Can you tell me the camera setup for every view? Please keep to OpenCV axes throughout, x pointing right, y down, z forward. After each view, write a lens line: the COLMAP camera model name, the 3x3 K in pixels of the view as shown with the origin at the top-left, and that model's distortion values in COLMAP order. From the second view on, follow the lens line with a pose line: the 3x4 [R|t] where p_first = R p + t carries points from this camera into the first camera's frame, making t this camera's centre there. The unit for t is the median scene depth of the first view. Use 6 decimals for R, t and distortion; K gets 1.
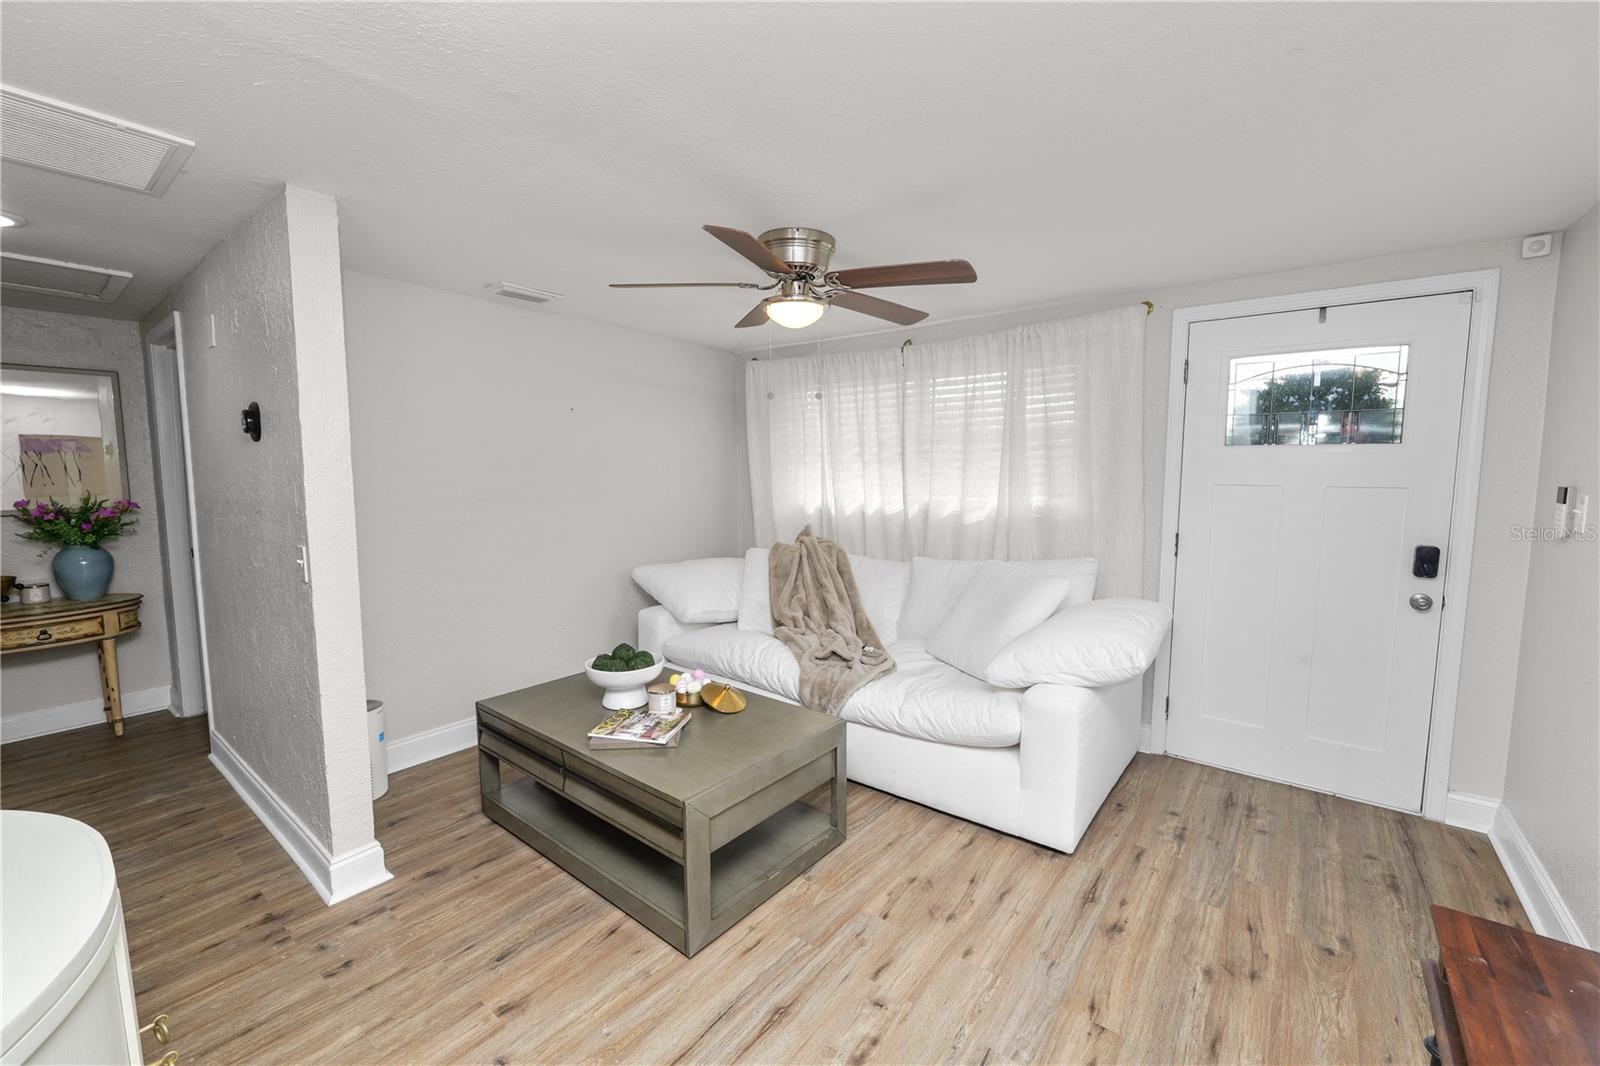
lens RADIAL K [[650.2, 0, 803.7], [0, 650.2, 531.4], [0, 0, 1]] dist [-0.012423, 0.000883]
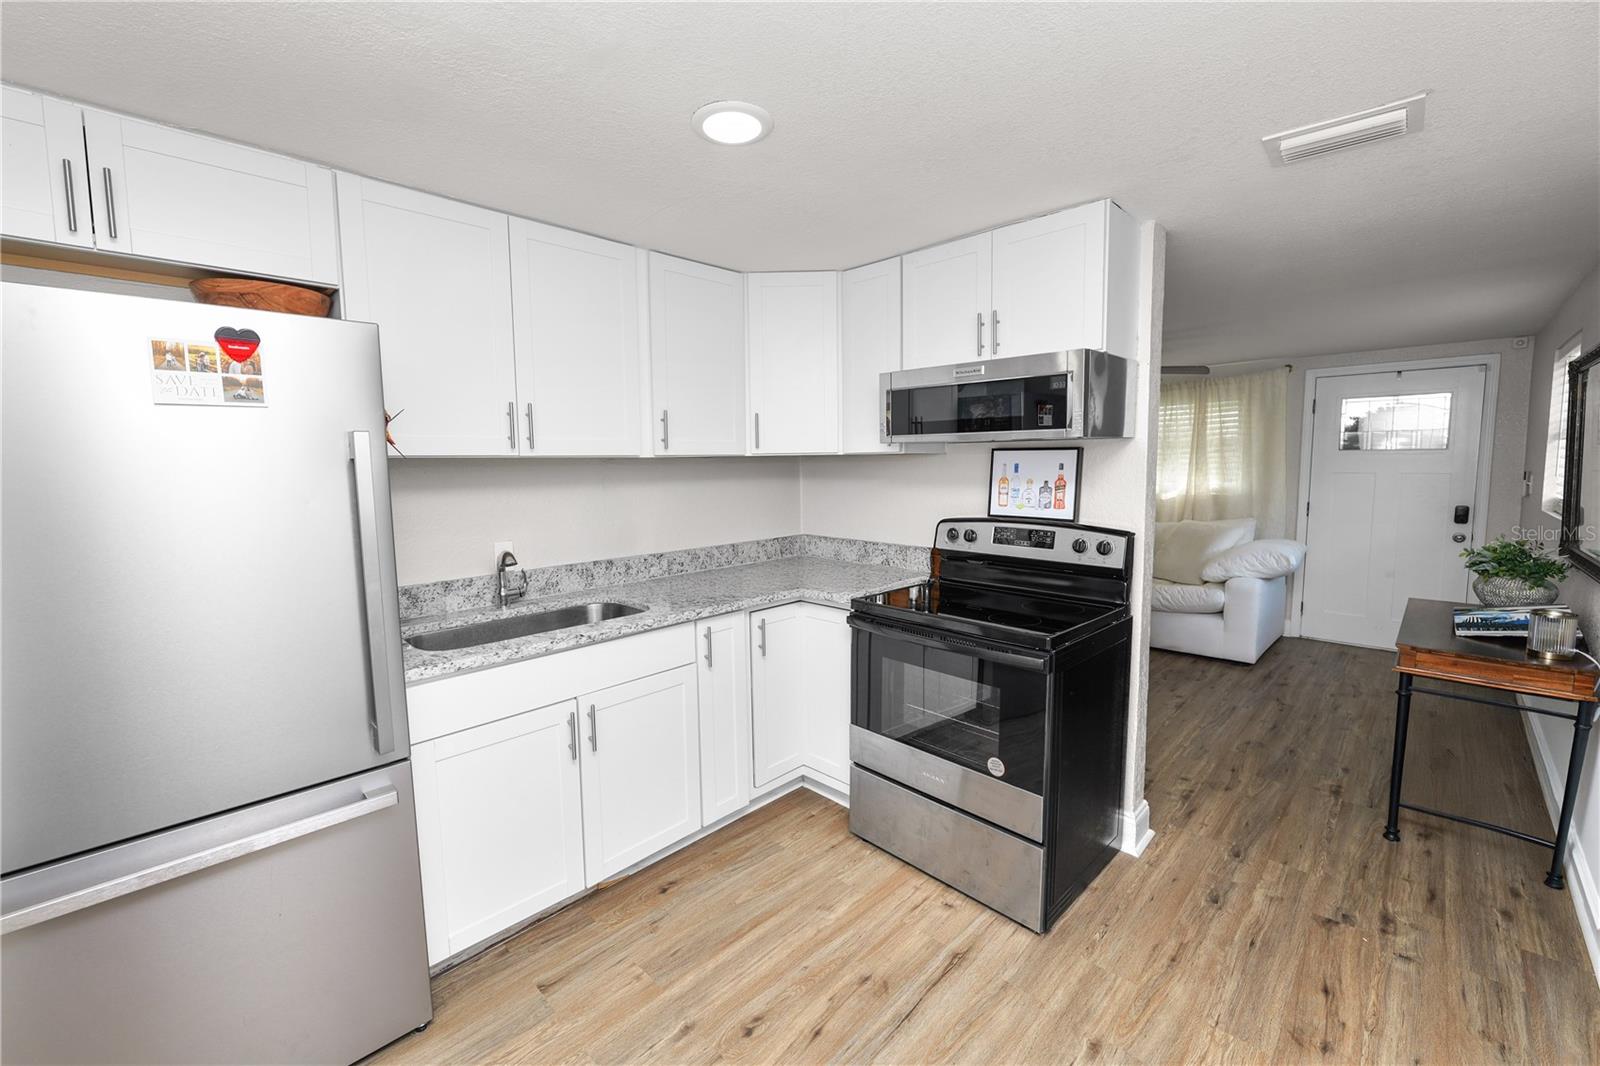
lens RADIAL K [[652.5, 0, 795.8], [0, 652.5, 523.0], [0, 0, 1]] dist [-0.012537, 0.000245]
pose [[0.992906, 0.003640, -0.118842, -0.656247], [-0.004871, 0.999937, -0.010069, 0.097592], [0.118798, 0.010577, 0.992862, -0.996153]]
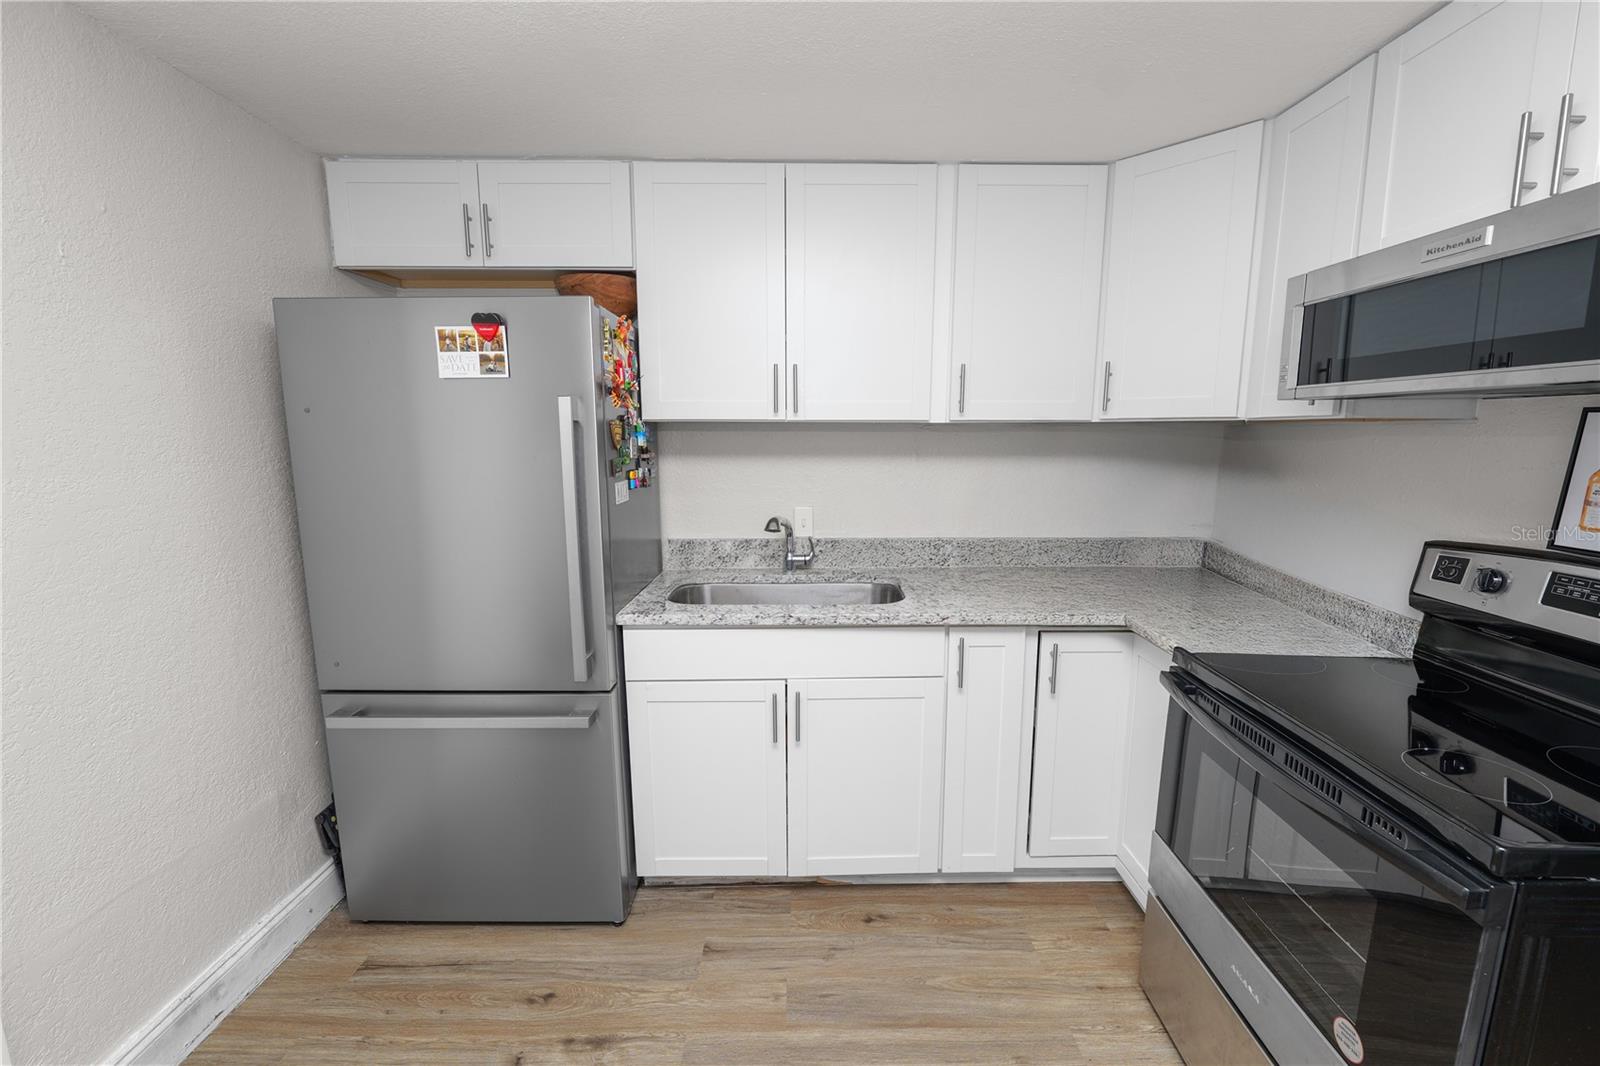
lens RADIAL K [[650.2, 0, 803.7], [0, 650.2, 531.4], [0, 0, 1]] dist [-0.012423, 0.000883]
pose [[0.620220, 0.122752, -0.774764, -0.444074], [-0.086746, 0.992355, 0.087785, 0.068121], [0.779617, 0.012762, 0.626127, -0.685054]]
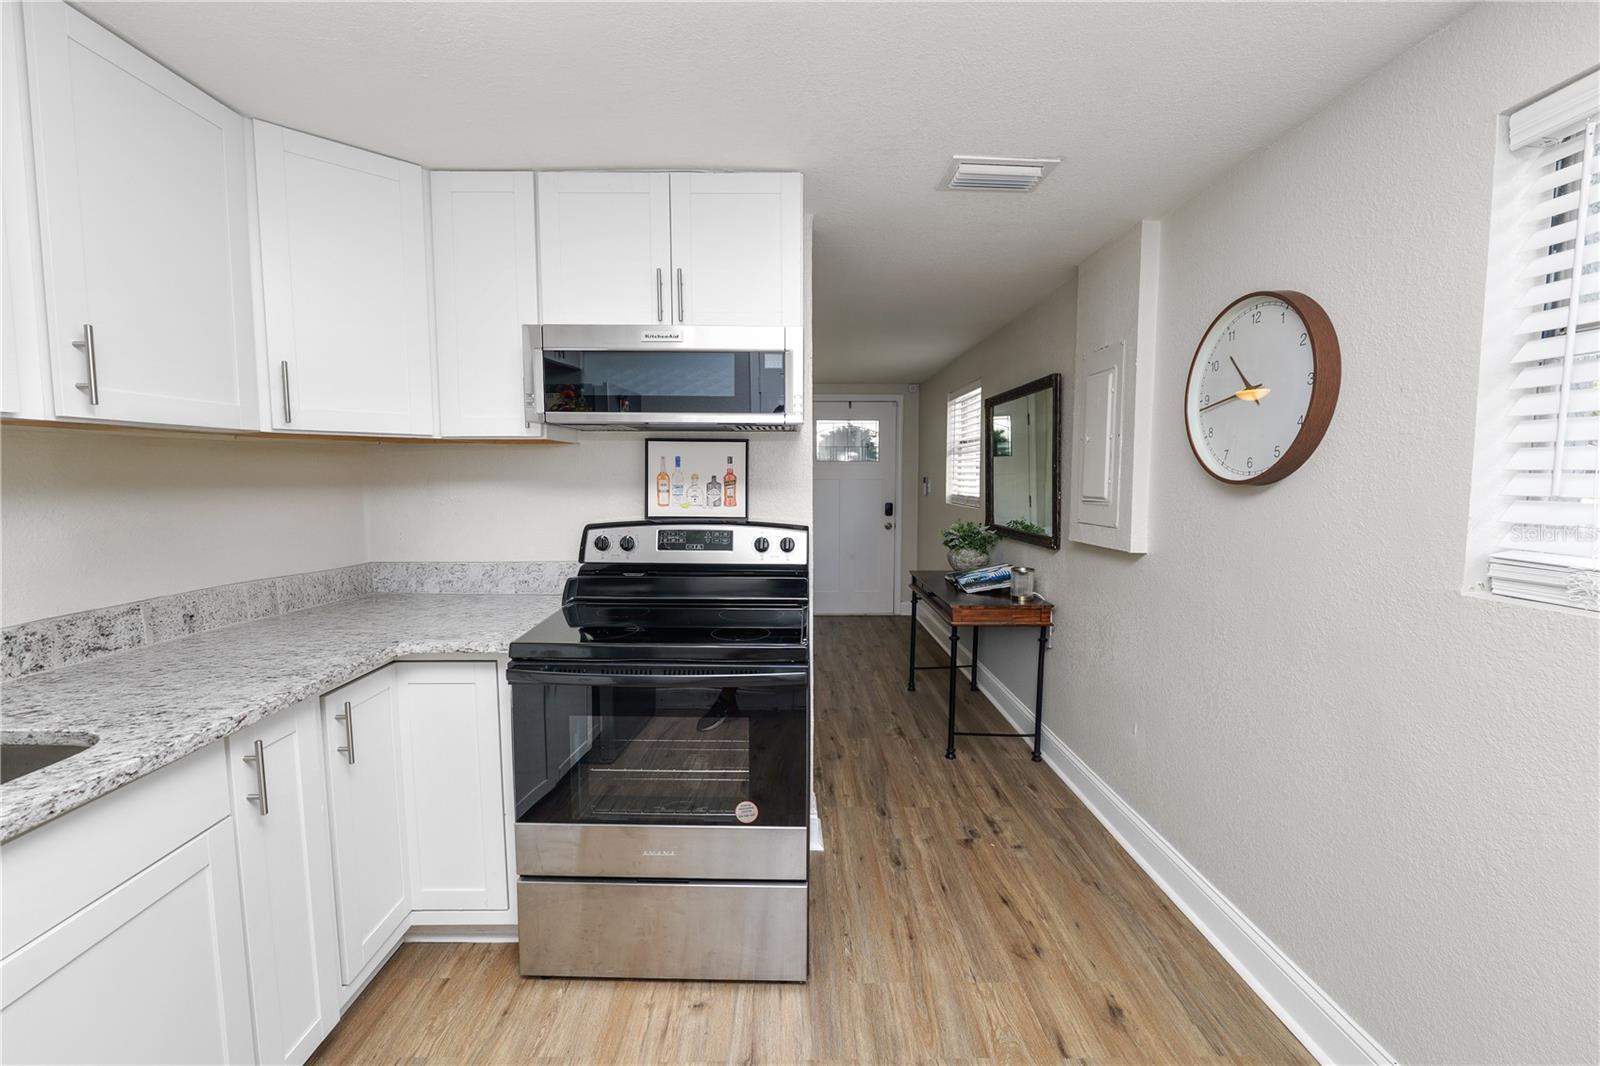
lens RADIAL K [[654.9, 0, 800.6], [0, 654.9, 529.9], [0, 0, 1]] dist [-0.012830, 0.000252]
pose [[0.776810, -0.049627, 0.627777, -0.871643], [0.062223, 0.998060, 0.001905, 0.101250], [-0.626654, 0.037582, 0.778391, -0.734888]]
